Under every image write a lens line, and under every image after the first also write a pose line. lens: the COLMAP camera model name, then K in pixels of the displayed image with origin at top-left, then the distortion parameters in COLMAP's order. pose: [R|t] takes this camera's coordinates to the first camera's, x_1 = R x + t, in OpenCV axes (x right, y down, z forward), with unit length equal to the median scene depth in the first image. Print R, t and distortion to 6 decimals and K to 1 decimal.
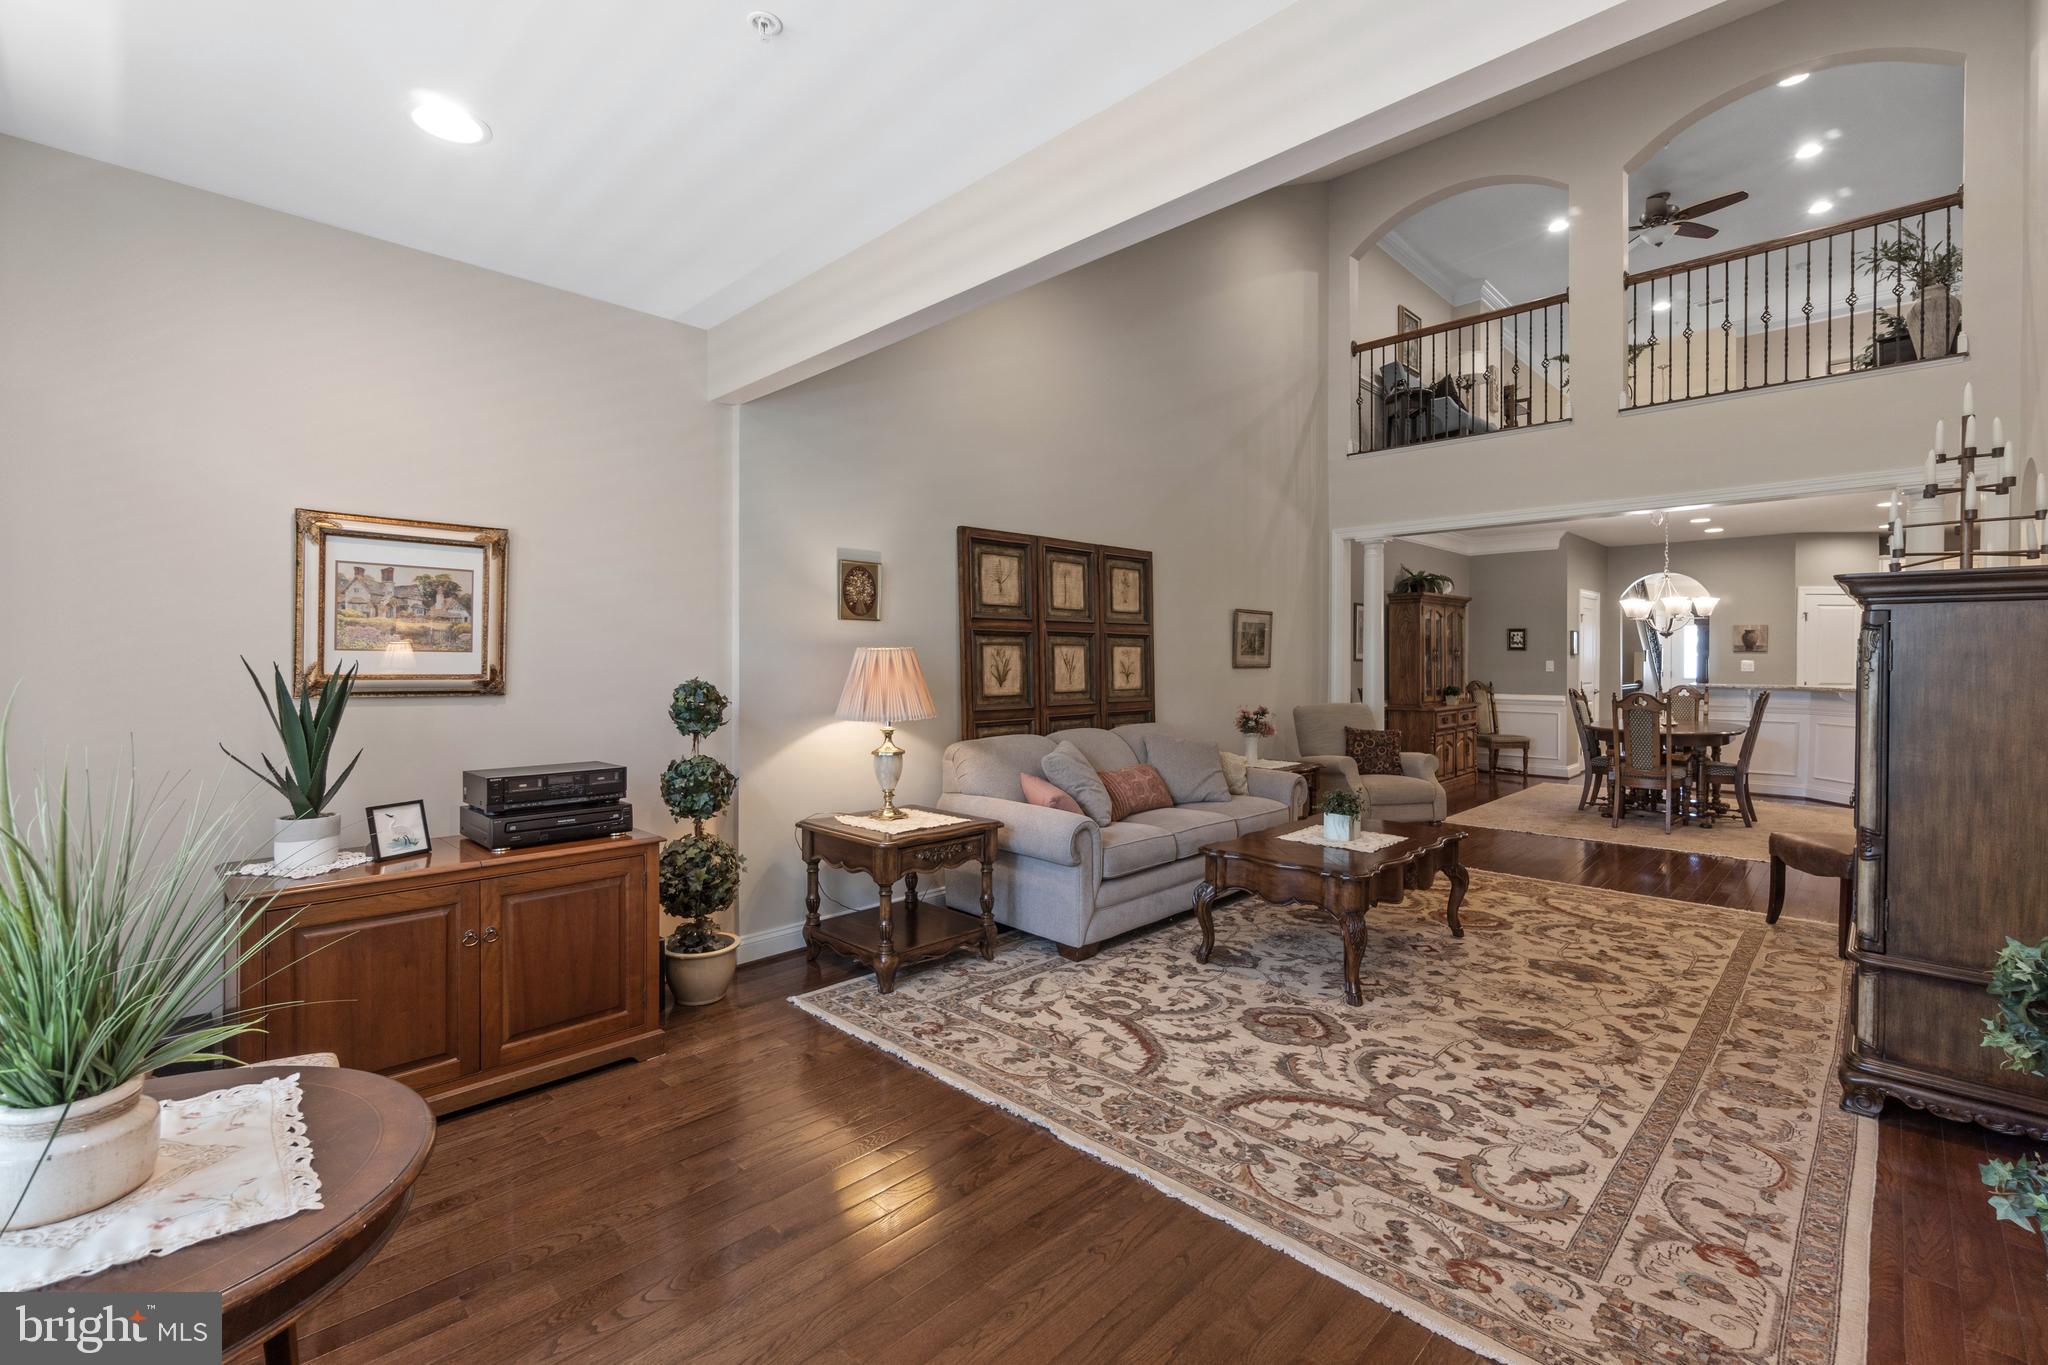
lens RADIAL K [[878.6, 0, 1015.1], [0, 878.6, 673.2], [0, 0, 1]] dist [-0.006486, 0.000655]
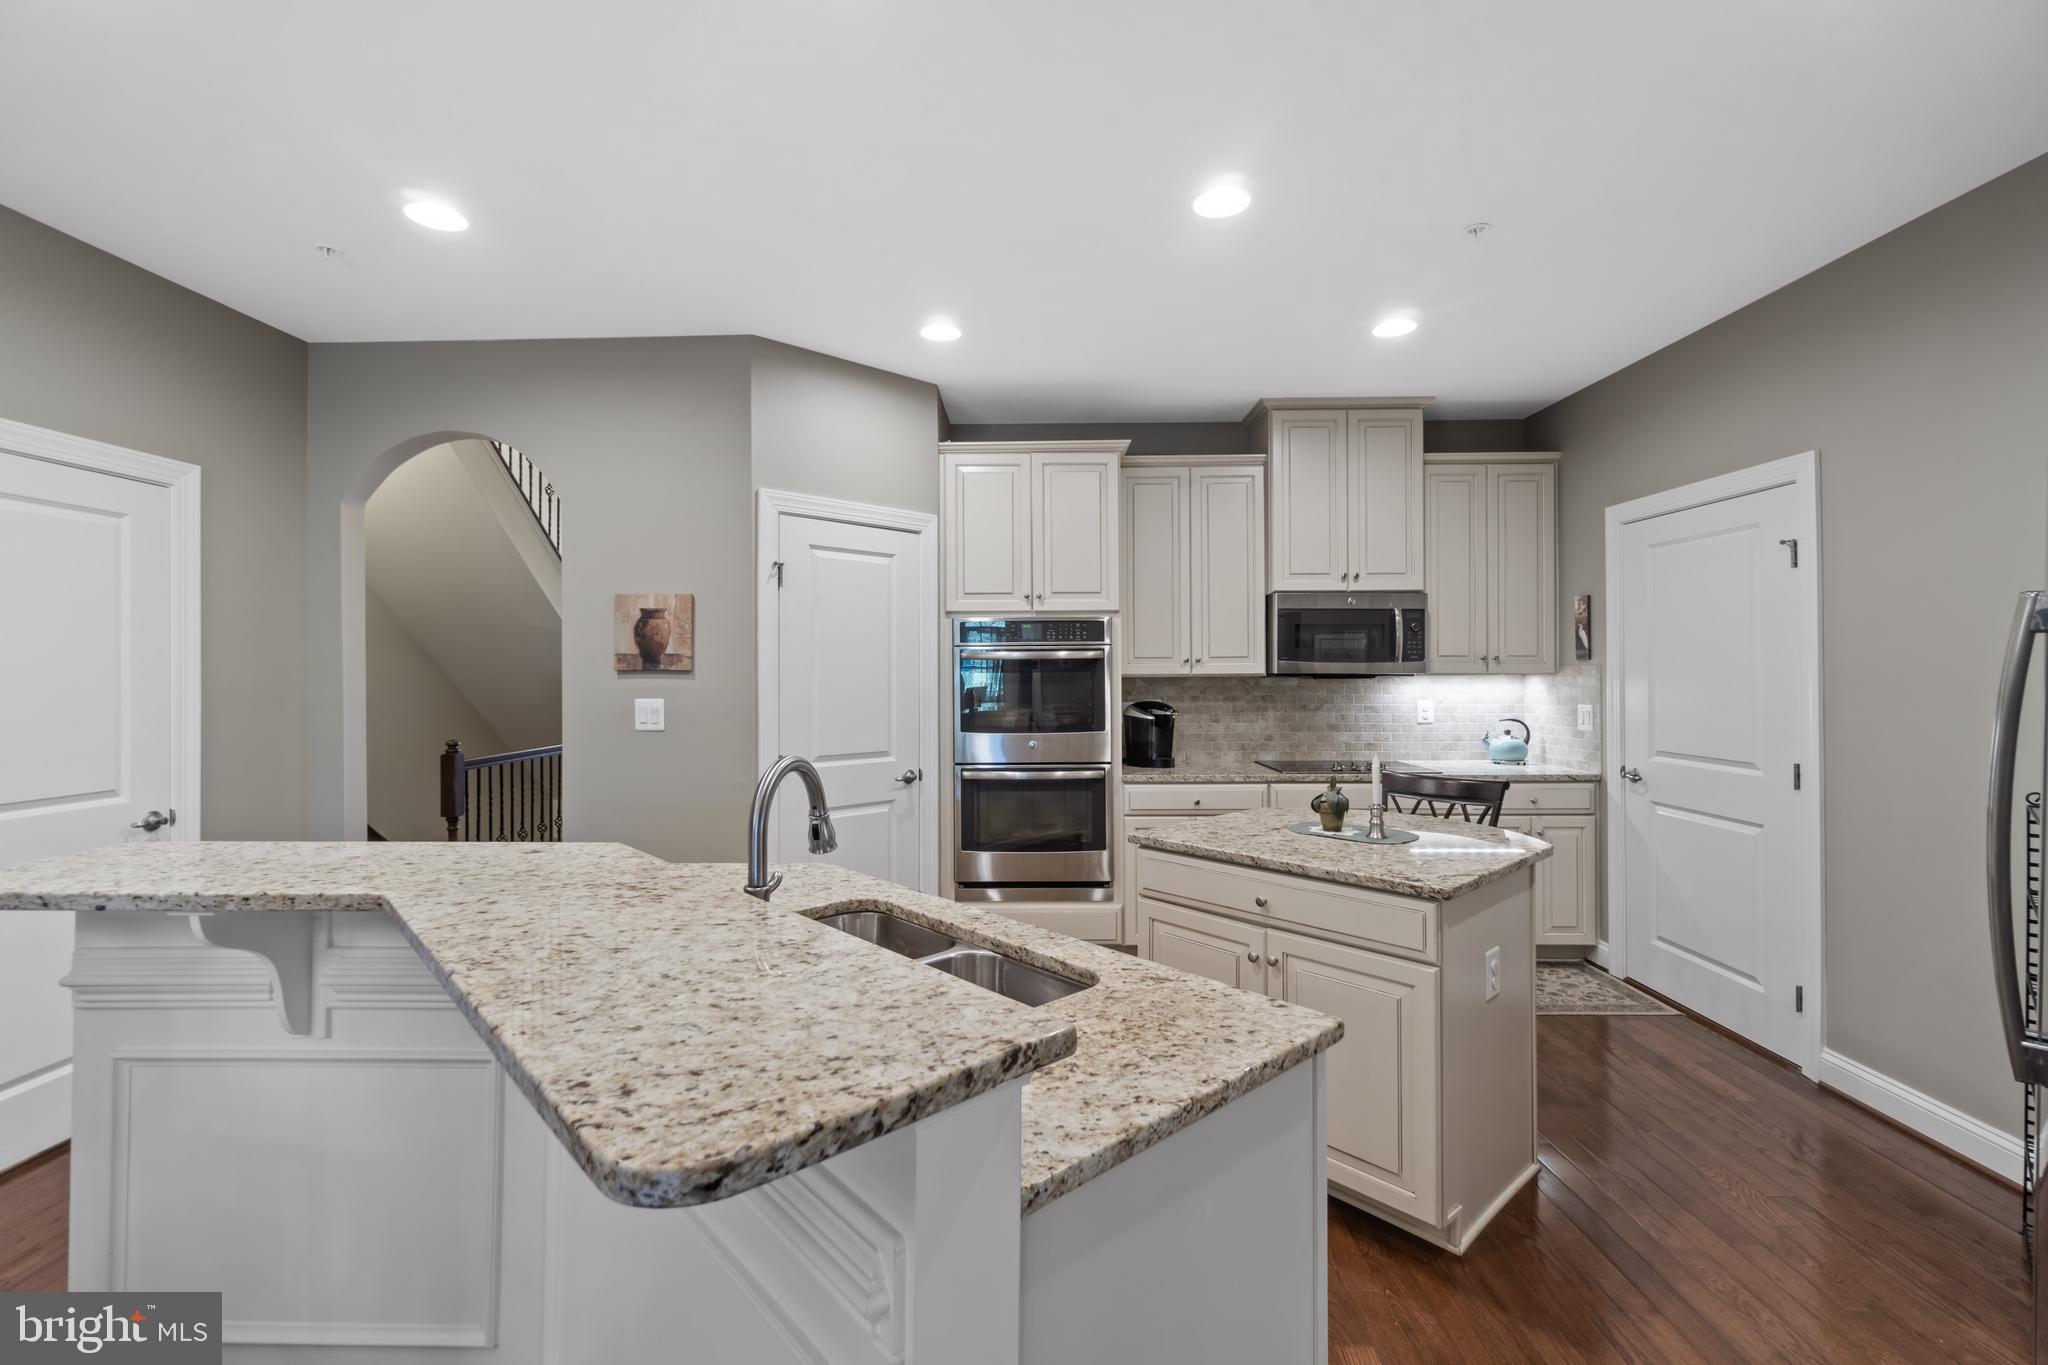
lens RADIAL K [[878.6, 0, 1020.5], [0, 878.6, 673.4], [0, 0, 1]] dist [-0.006486, 0.000655]
pose [[0.717280, -0.005277, 0.696765, 0.710082], [0.013677, 0.999885, -0.006507, -0.020270], [-0.696651, 0.014197, 0.717270, 0.660634]]
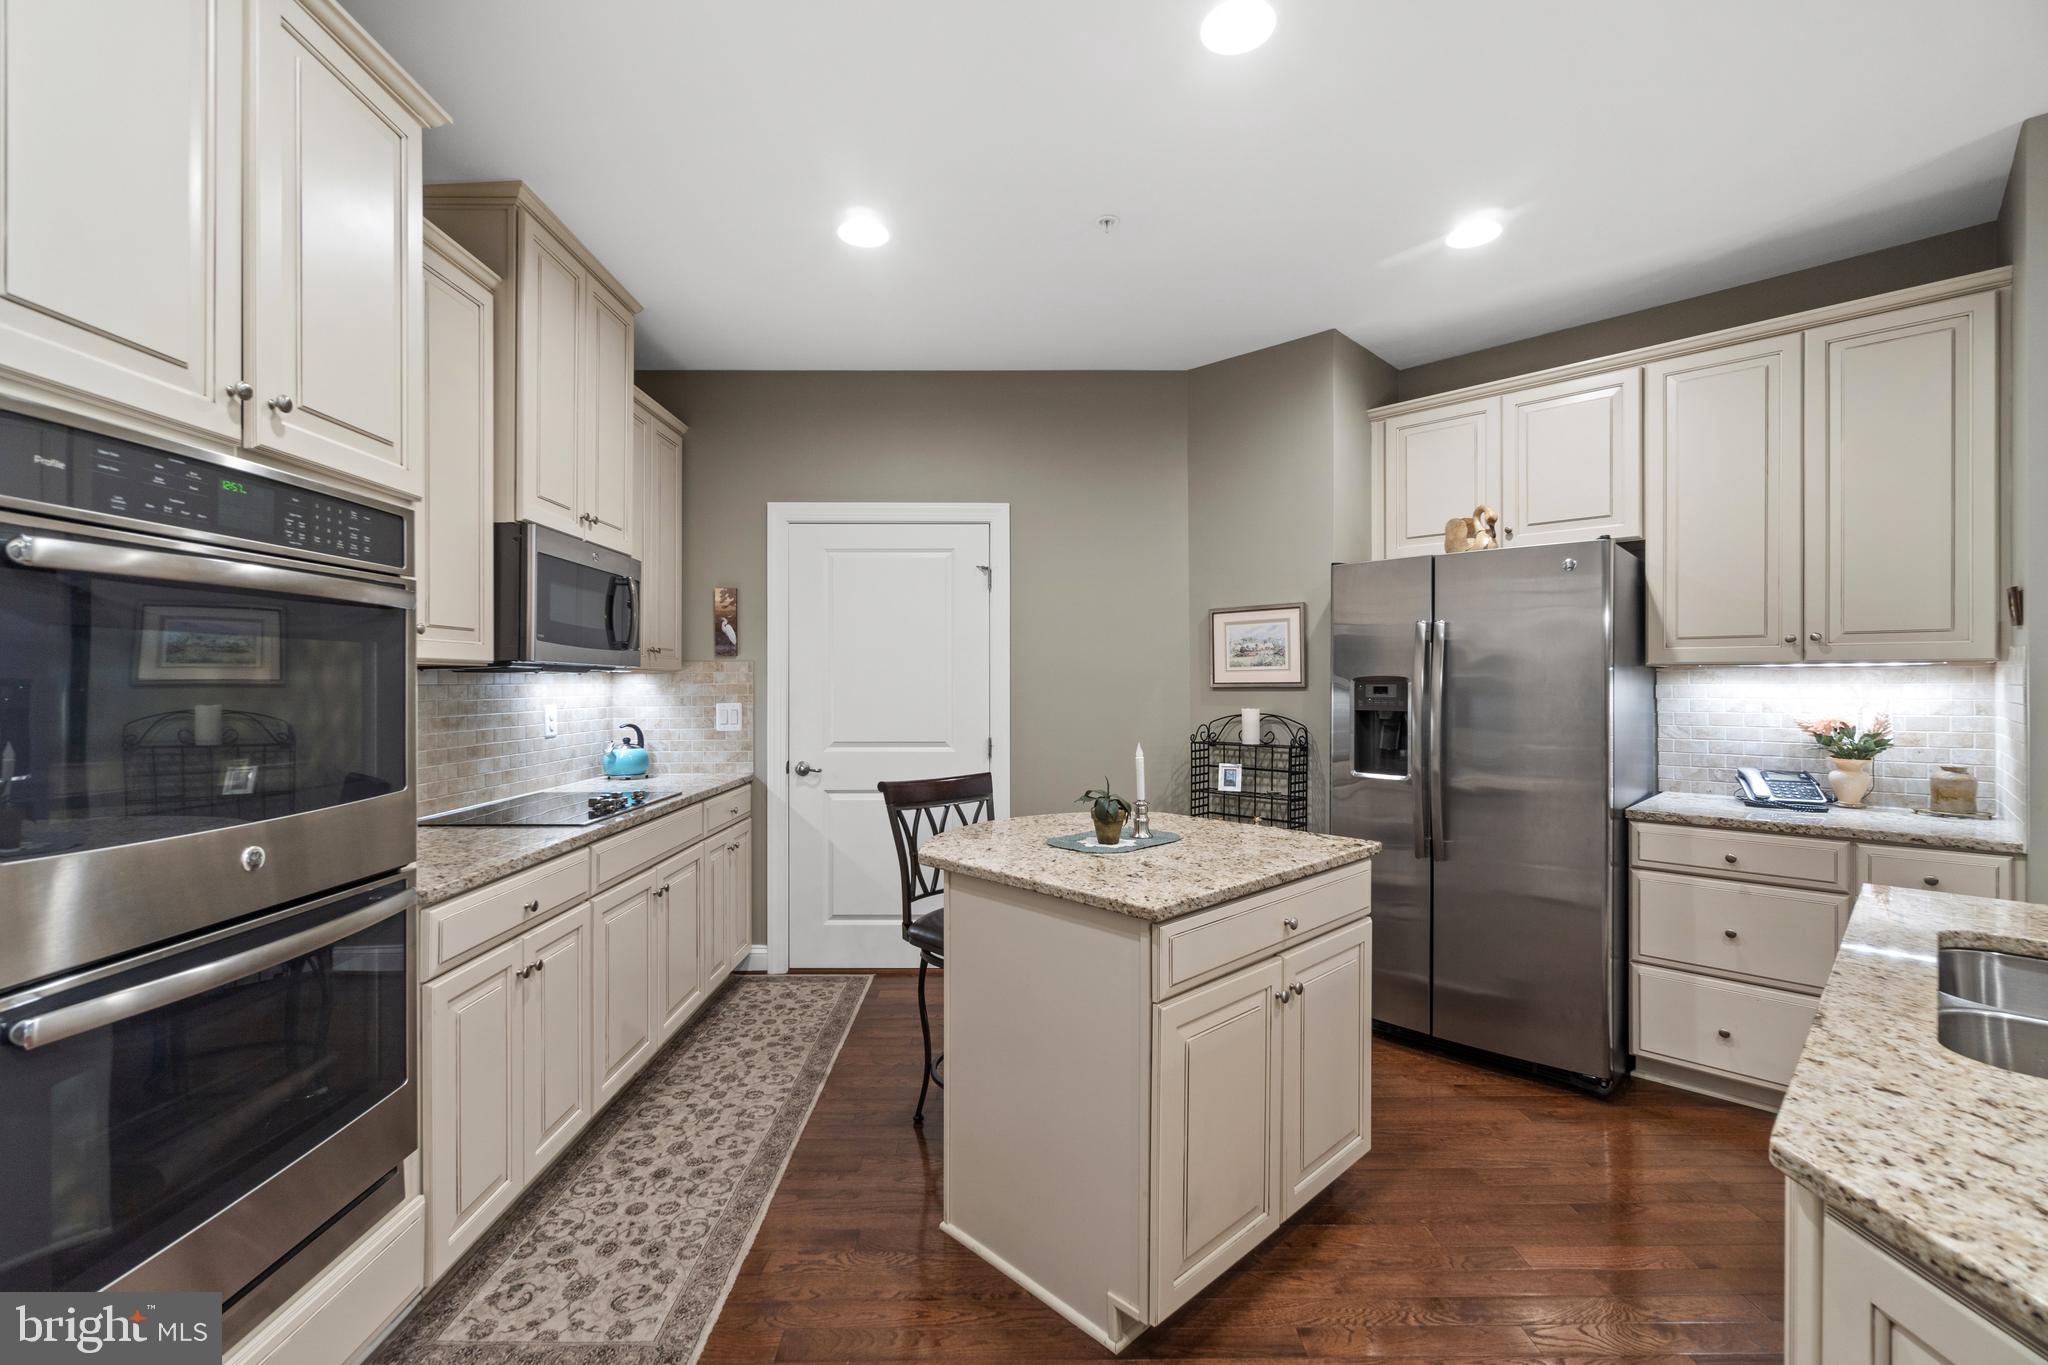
lens RADIAL K [[878.6, 0, 1016.9], [0, 878.6, 682.3], [0, 0, 1]] dist [-0.006486, 0.000655]
pose [[-0.711832, 0.000251, 0.702350, 0.830709], [0.009817, 0.999906, 0.009593, -0.016186], [-0.702281, 0.013724, -0.711767, 0.983916]]
